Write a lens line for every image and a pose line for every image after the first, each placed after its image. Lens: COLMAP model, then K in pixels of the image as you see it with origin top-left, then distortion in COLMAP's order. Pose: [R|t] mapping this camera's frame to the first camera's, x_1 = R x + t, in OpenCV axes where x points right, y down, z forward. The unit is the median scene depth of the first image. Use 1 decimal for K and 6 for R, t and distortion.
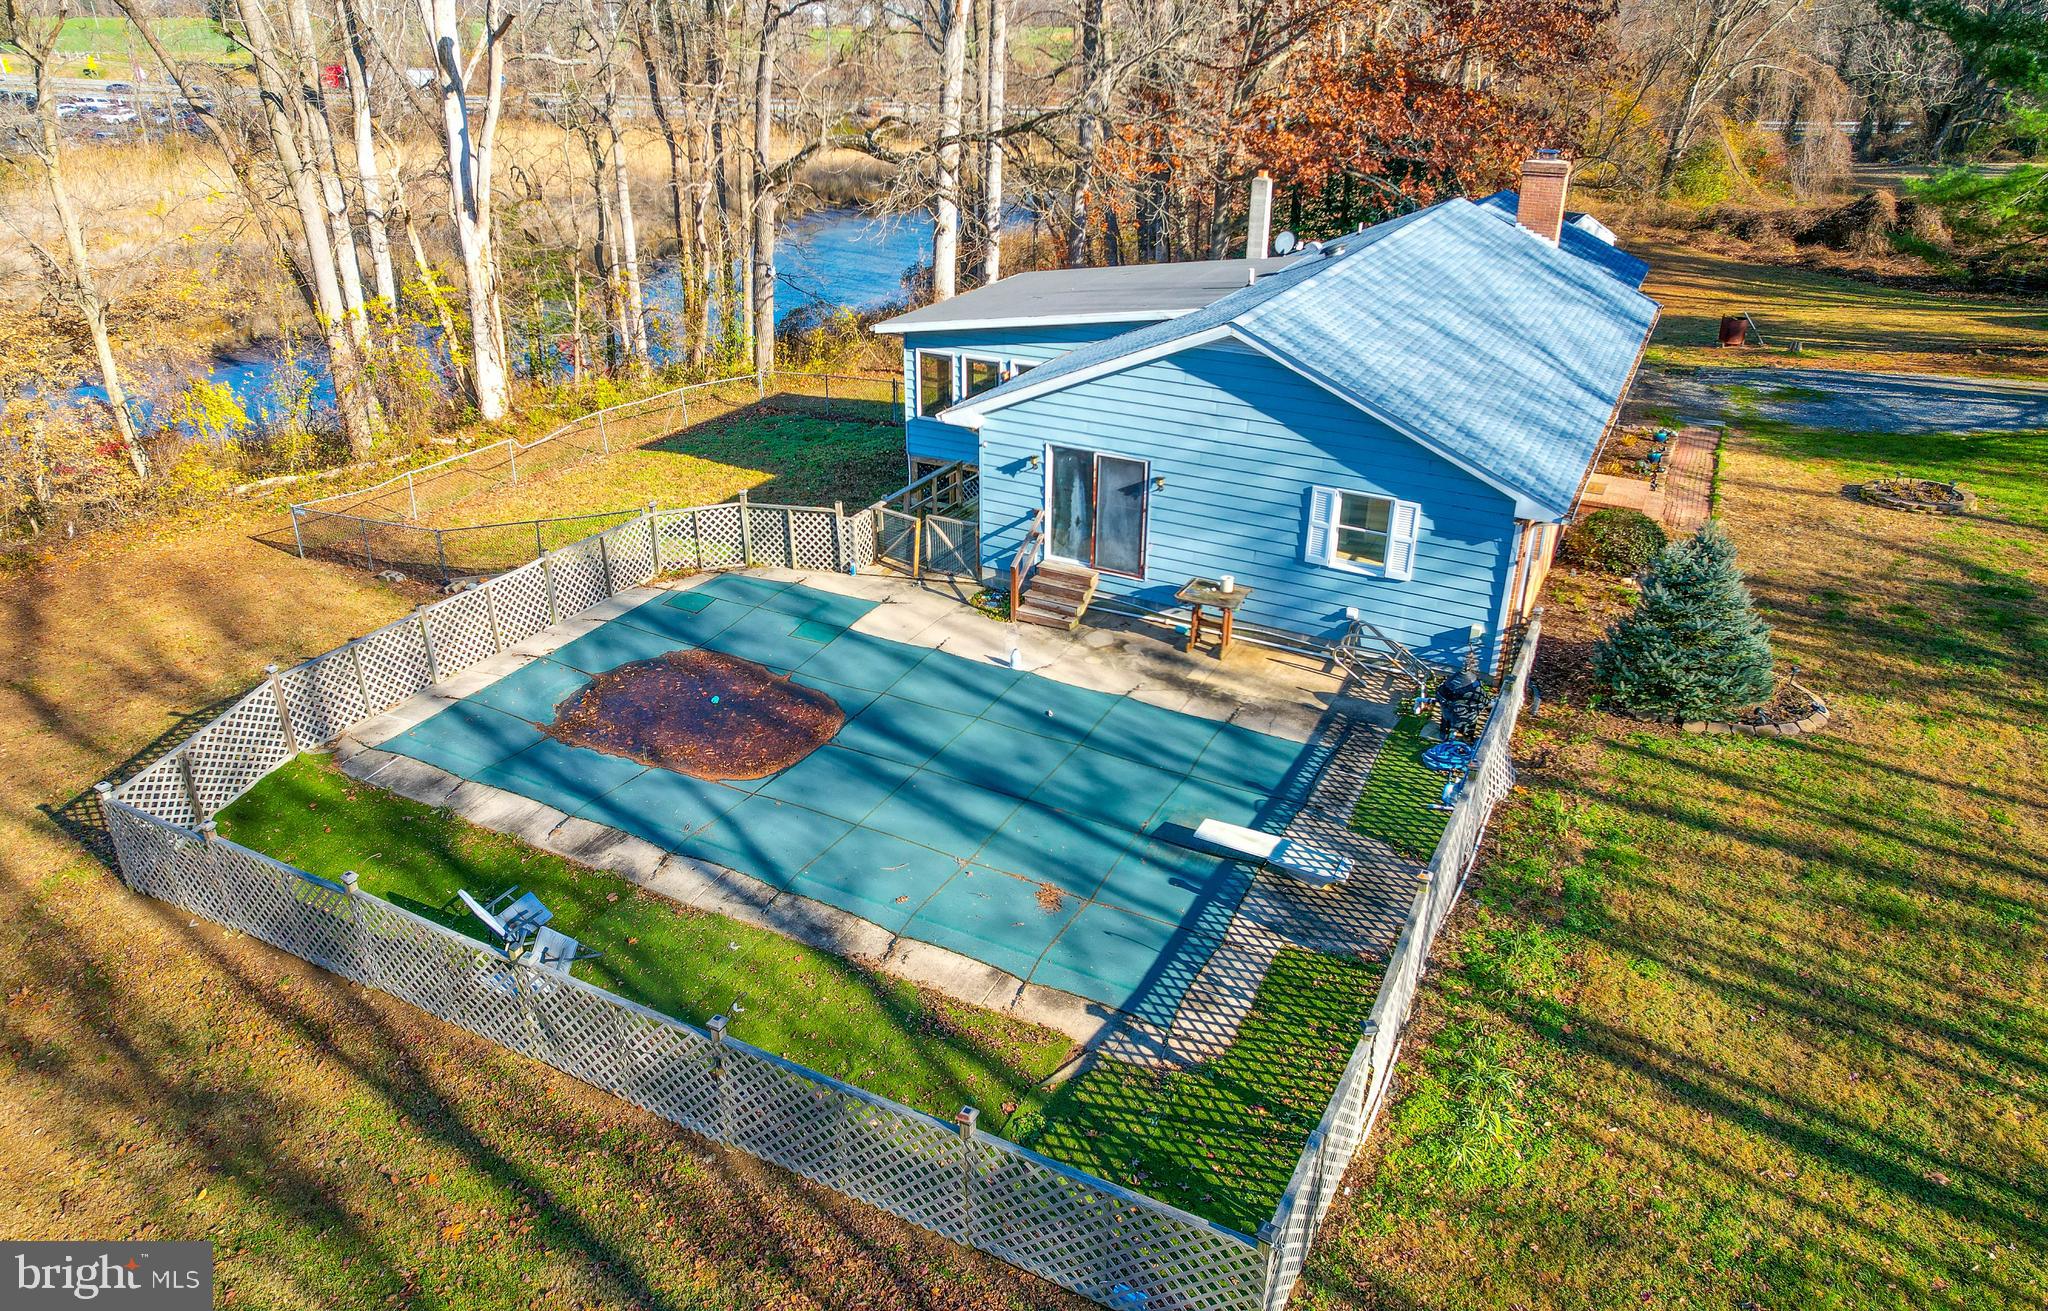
lens RADIAL K [[1310.5, 0, 978.2], [0, 1310.5, 654.8], [0, 0, 1]] dist [-0.038270, -0.001289]
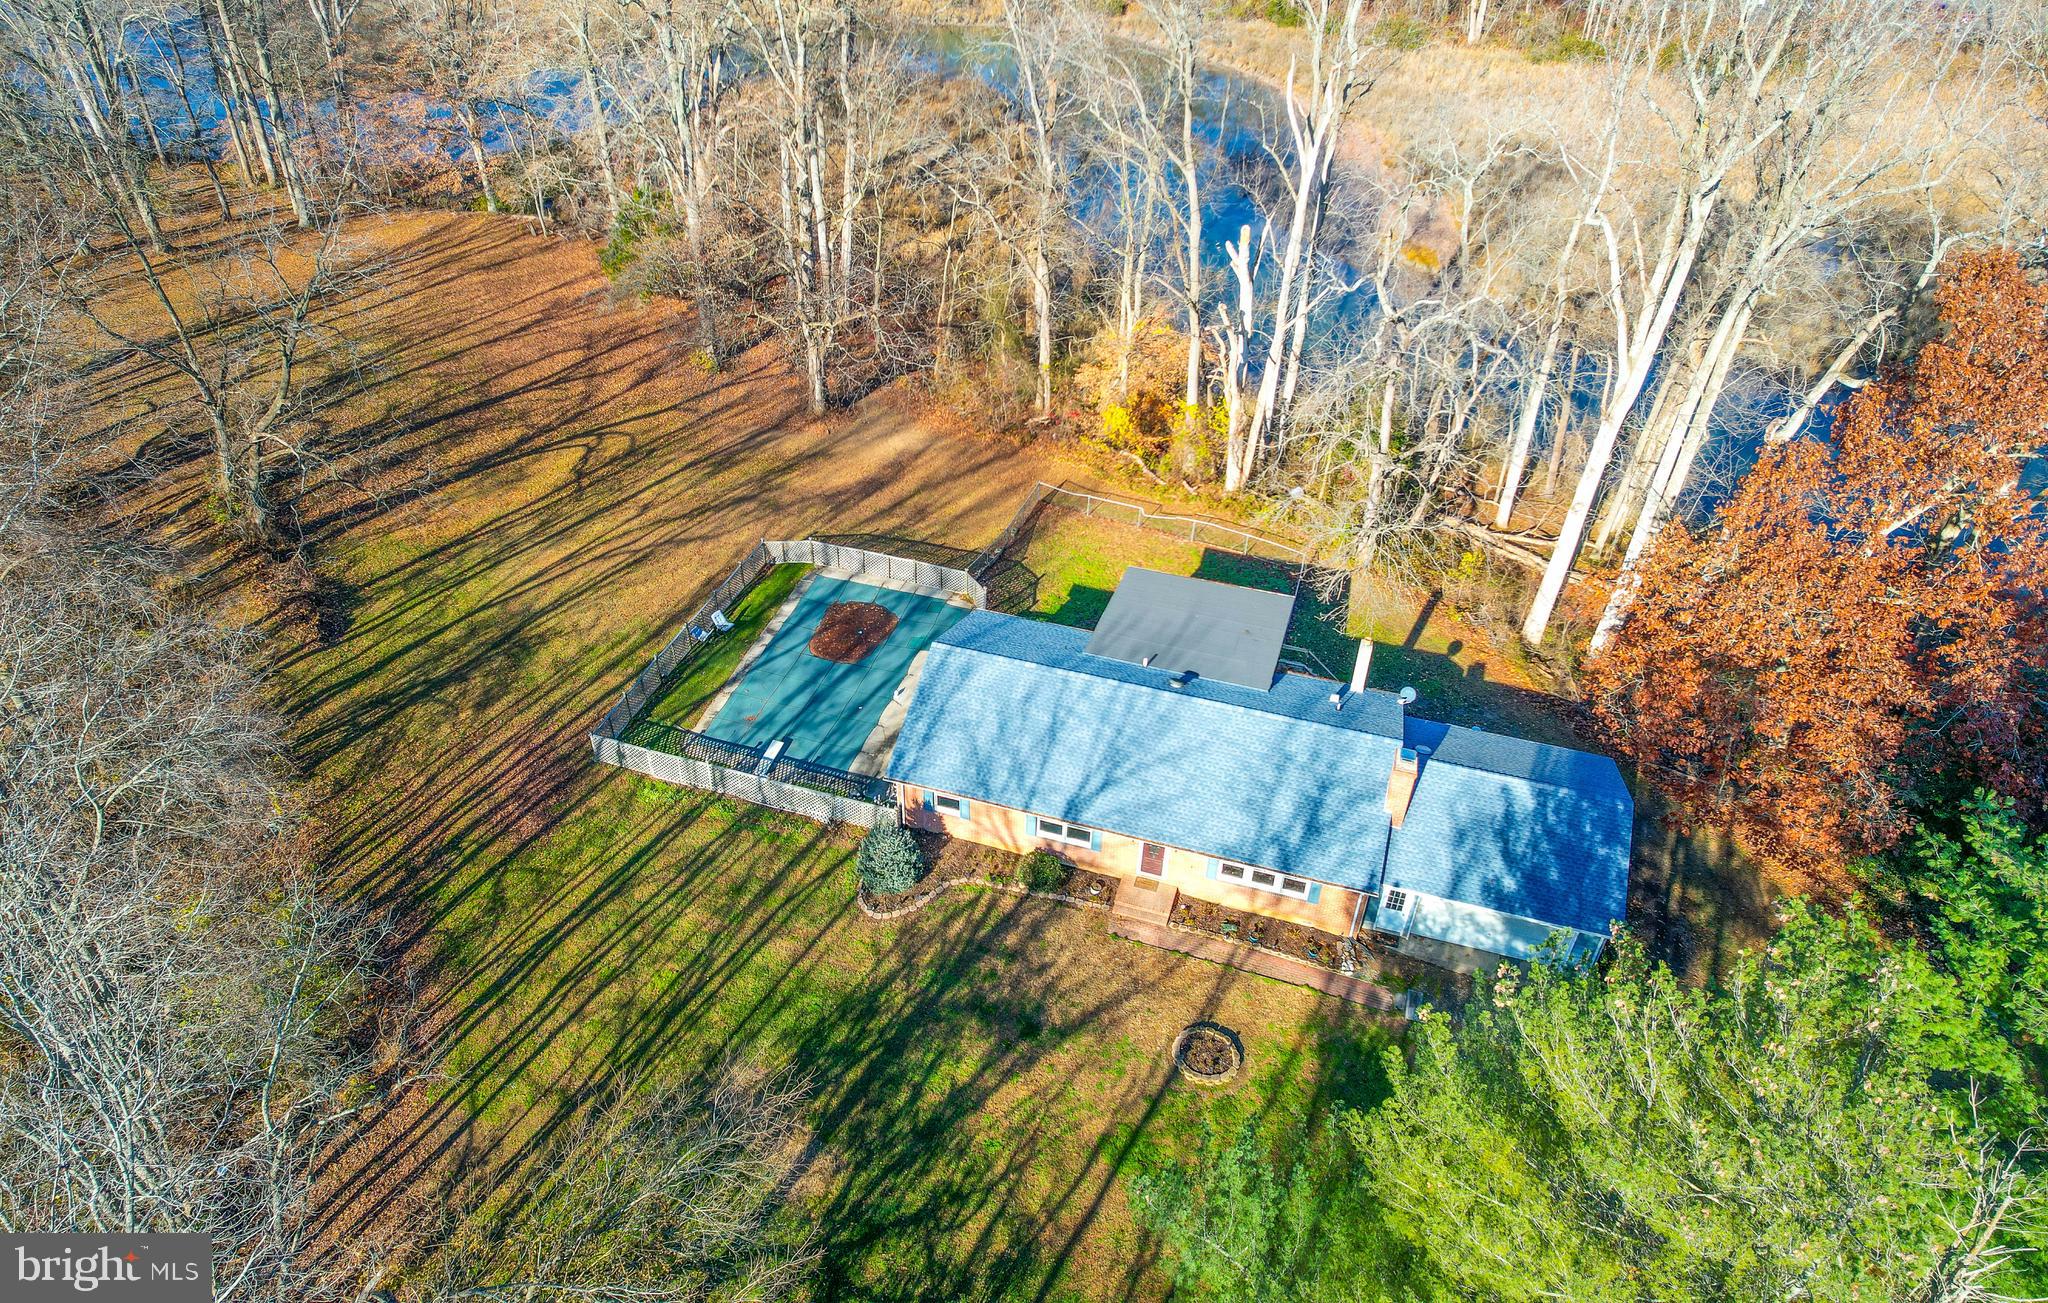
lens RADIAL K [[1312.5, 0, 1026.8], [0, 1312.5, 613.4], [0, 0, 1]] dist [-0.011806, -0.002038]
pose [[0.209550, 0.584813, -0.783634, 2.259874], [-0.462873, 0.765272, 0.447334, -1.568422], [0.861300, 0.268984, 0.431057, 0.054005]]
